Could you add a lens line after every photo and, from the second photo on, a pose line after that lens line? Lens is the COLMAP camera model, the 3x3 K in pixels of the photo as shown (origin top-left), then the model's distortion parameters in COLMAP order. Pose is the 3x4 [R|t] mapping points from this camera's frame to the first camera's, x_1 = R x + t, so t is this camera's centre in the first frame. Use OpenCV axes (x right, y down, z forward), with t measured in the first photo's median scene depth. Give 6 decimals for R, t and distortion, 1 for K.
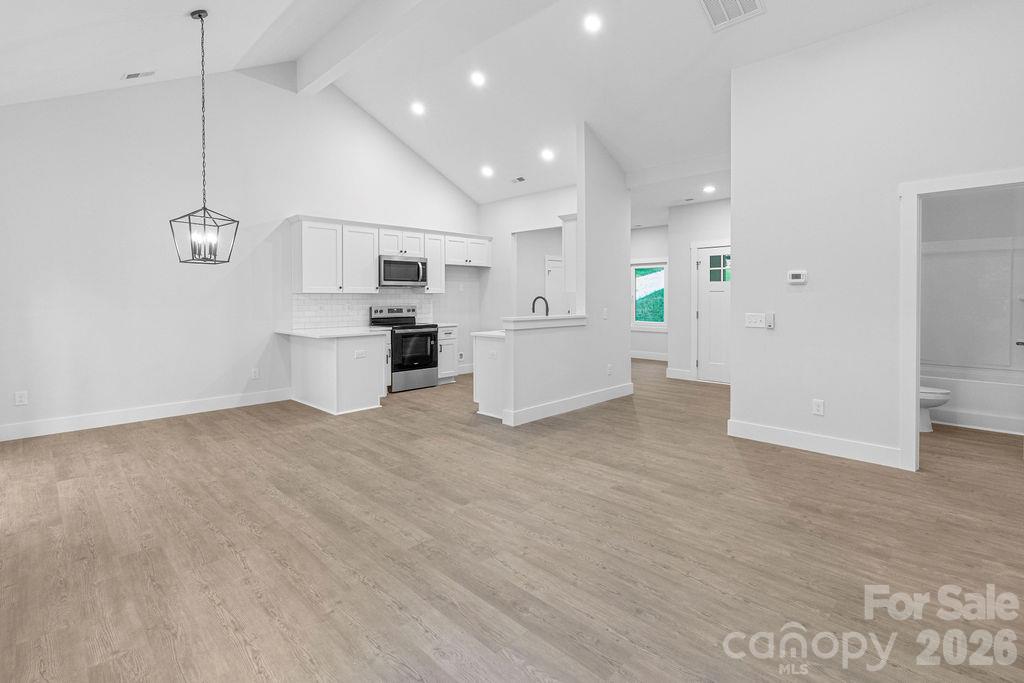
lens RADIAL K [[488.1, 0, 509.8], [0, 488.1, 294.5], [0, 0, 1]] dist [-0.003300, 0.001583]
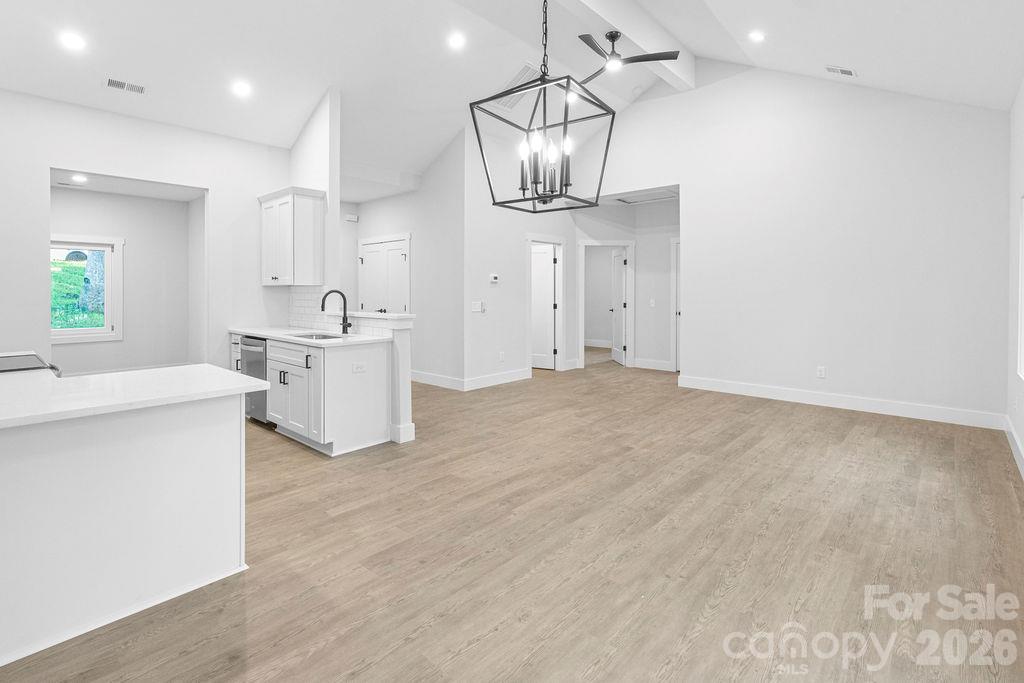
lens RADIAL K [[488.1, 0, 504.9], [0, 488.1, 292.0], [0, 0, 1]] dist [-0.003300, 0.001583]
pose [[-0.048377, -0.002666, 0.998826, -0.704210], [-0.004506, 0.999987, 0.002451, 0.003280], [-0.998819, -0.004383, -0.048388, 0.710121]]
